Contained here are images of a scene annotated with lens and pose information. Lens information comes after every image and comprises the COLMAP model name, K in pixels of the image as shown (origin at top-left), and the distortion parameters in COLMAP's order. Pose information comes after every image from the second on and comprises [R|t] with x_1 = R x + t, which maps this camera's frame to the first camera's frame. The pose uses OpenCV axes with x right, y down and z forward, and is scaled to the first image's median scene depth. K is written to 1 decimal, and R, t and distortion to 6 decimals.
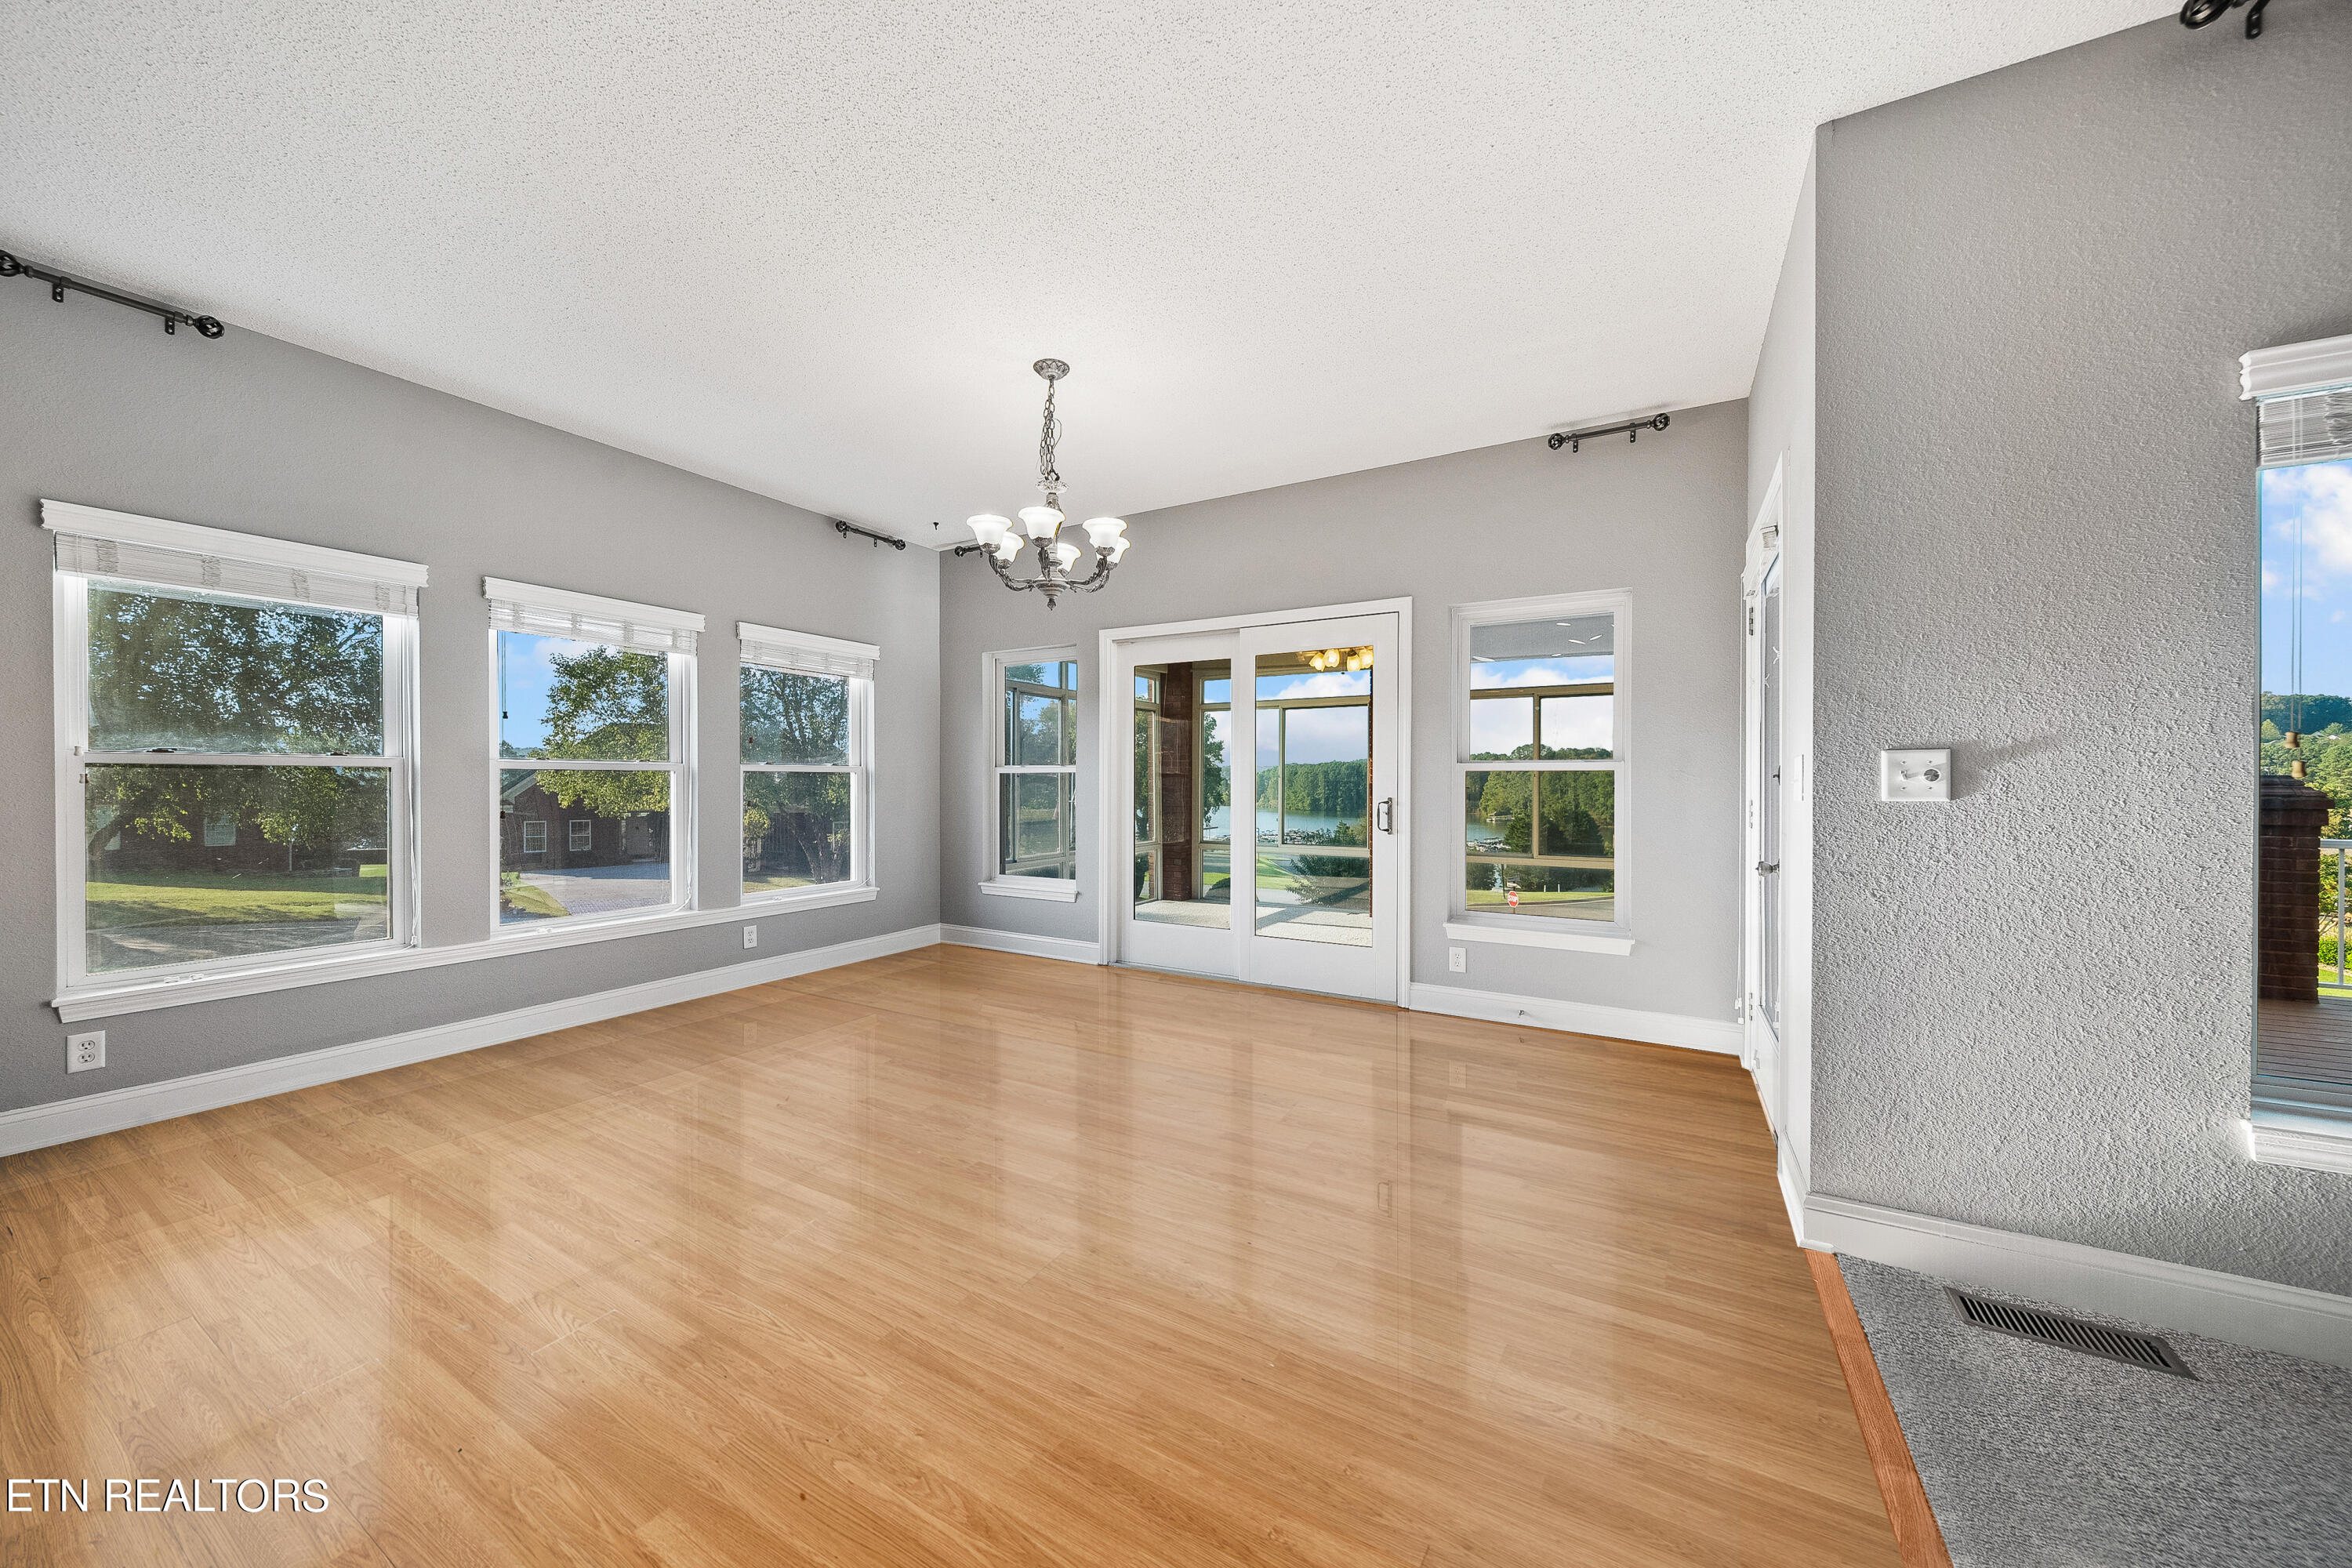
lens RADIAL K [[828.0, 0, 1175.4], [0, 828.0, 790.5], [0, 0, 1]] dist [0.002859, -0.002143]
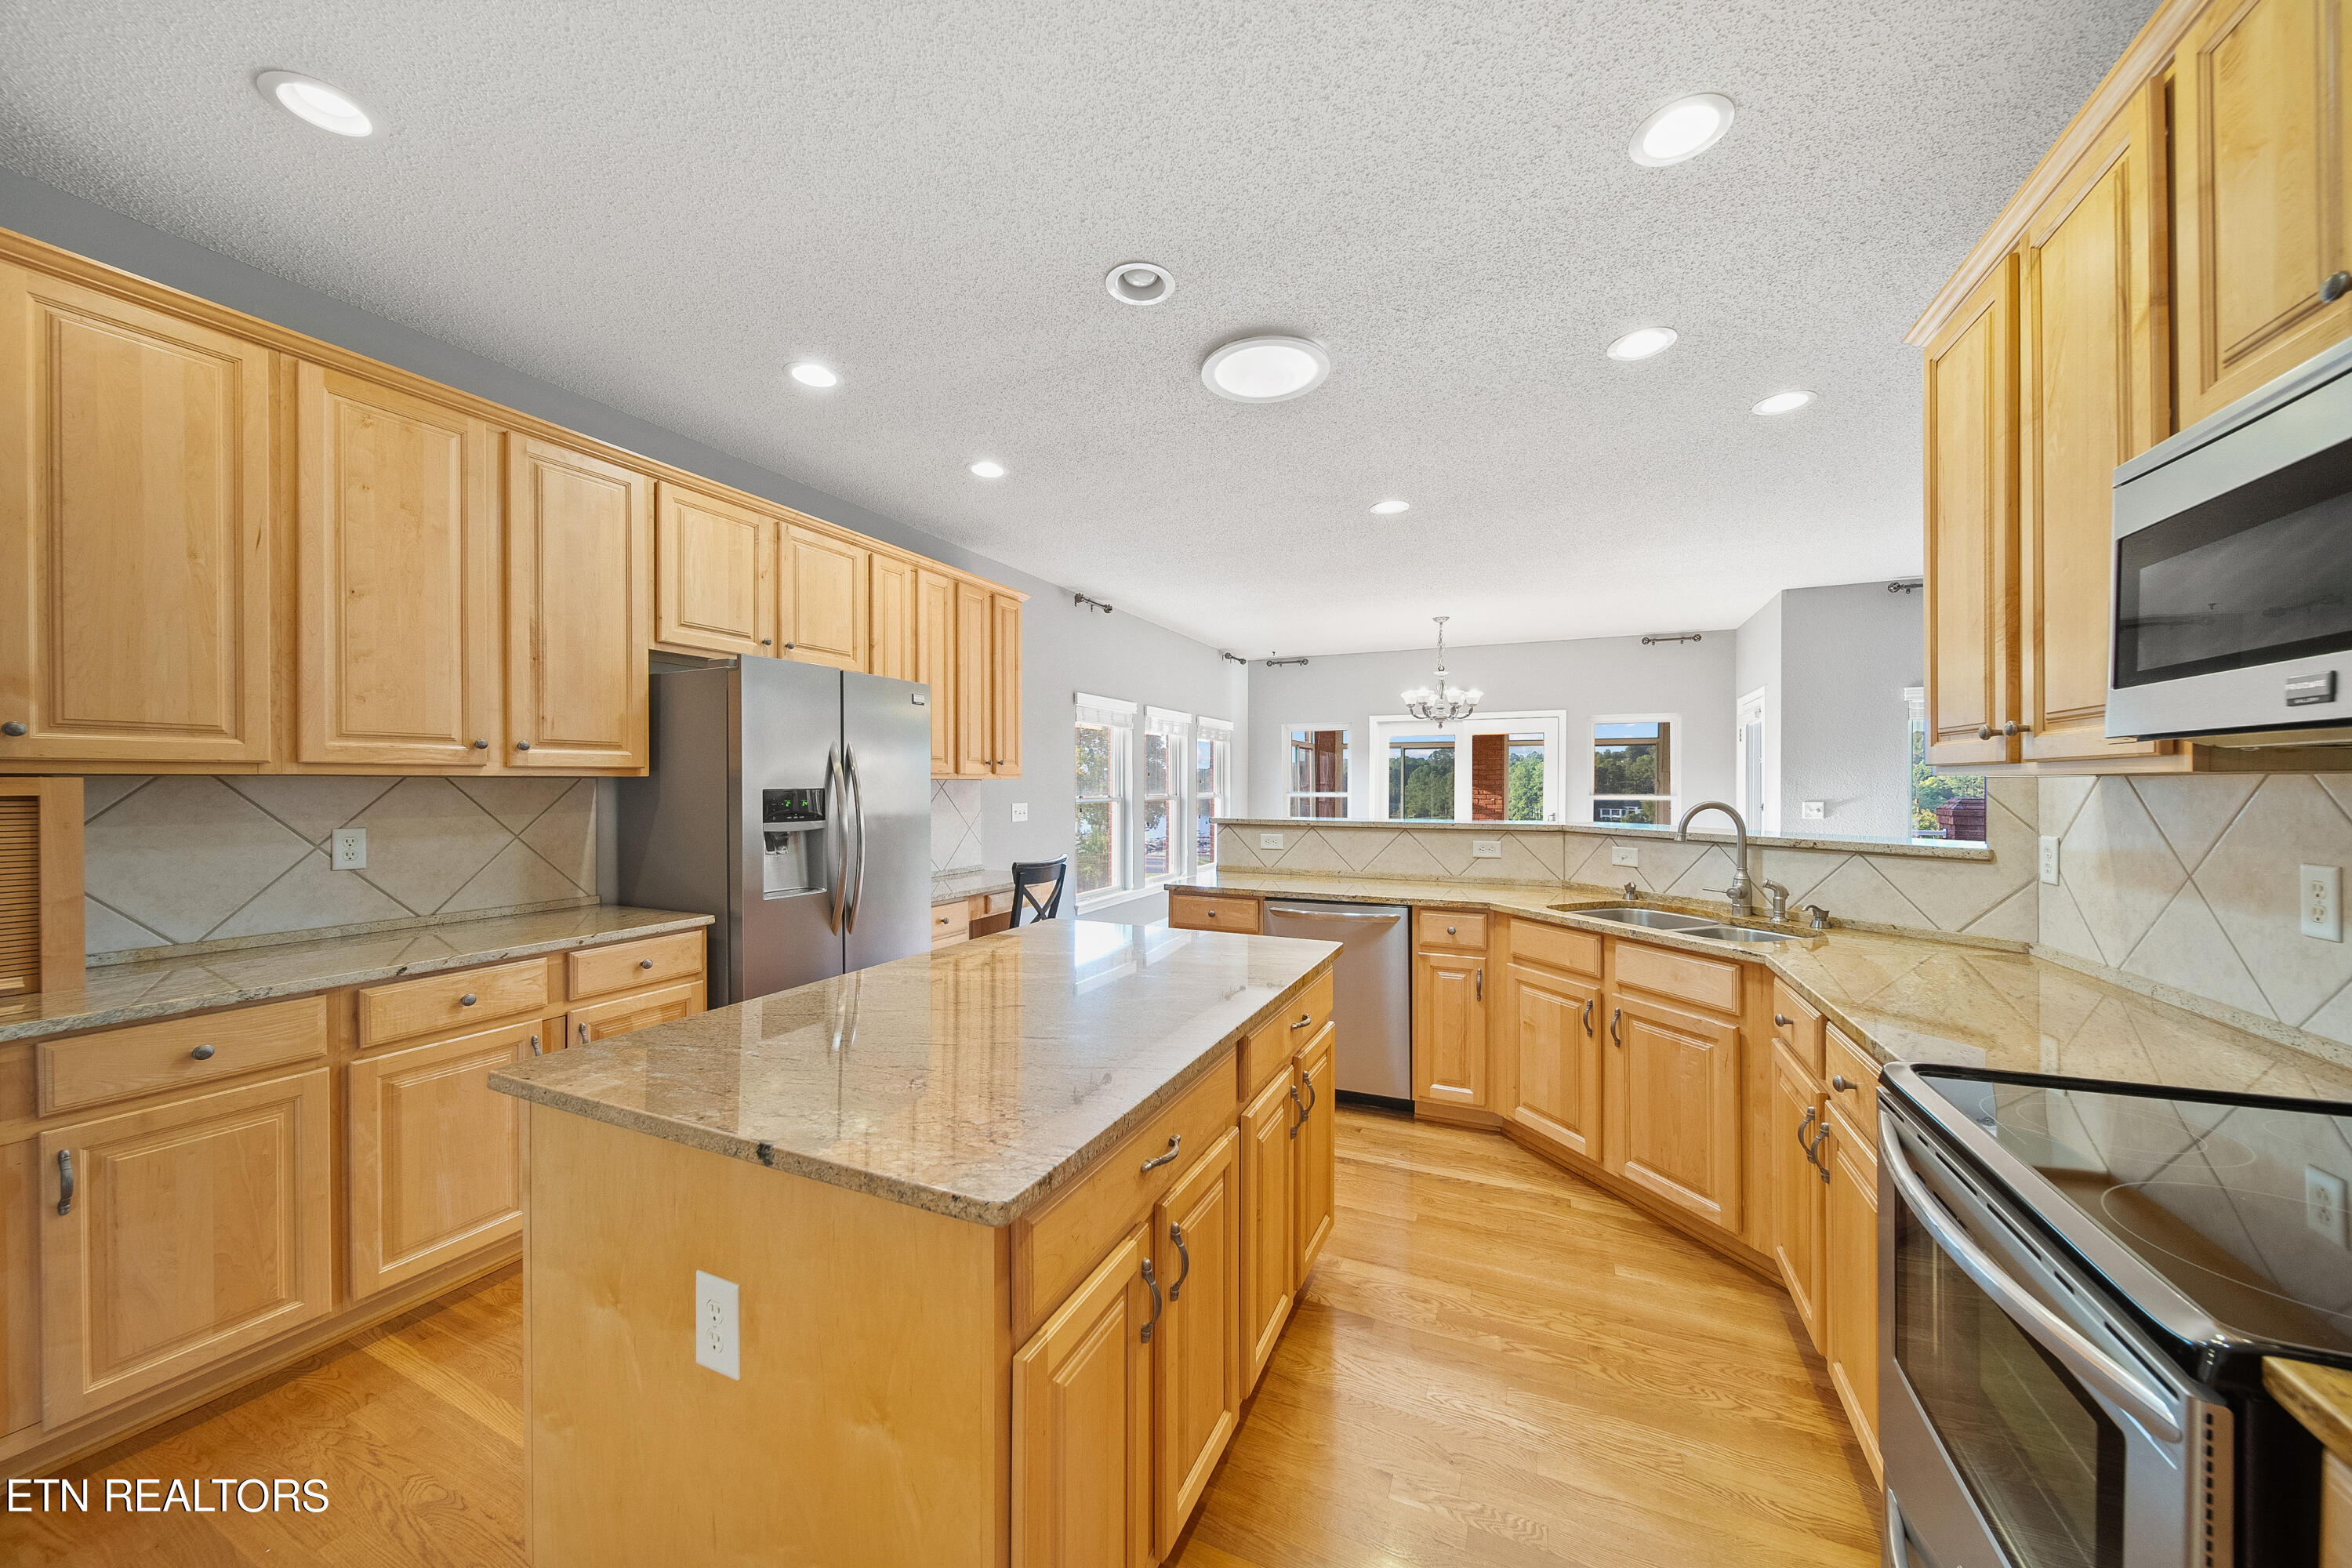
lens RADIAL K [[828.0, 0, 1183.6], [0, 828.0, 787.2], [0, 0, 1]] dist [0.002859, -0.002143]
pose [[0.994805, -0.002229, 0.101770, -0.651460], [0.002894, 0.999975, -0.006387, -0.034187], [-0.101753, 0.006648, 0.994787, -0.679000]]
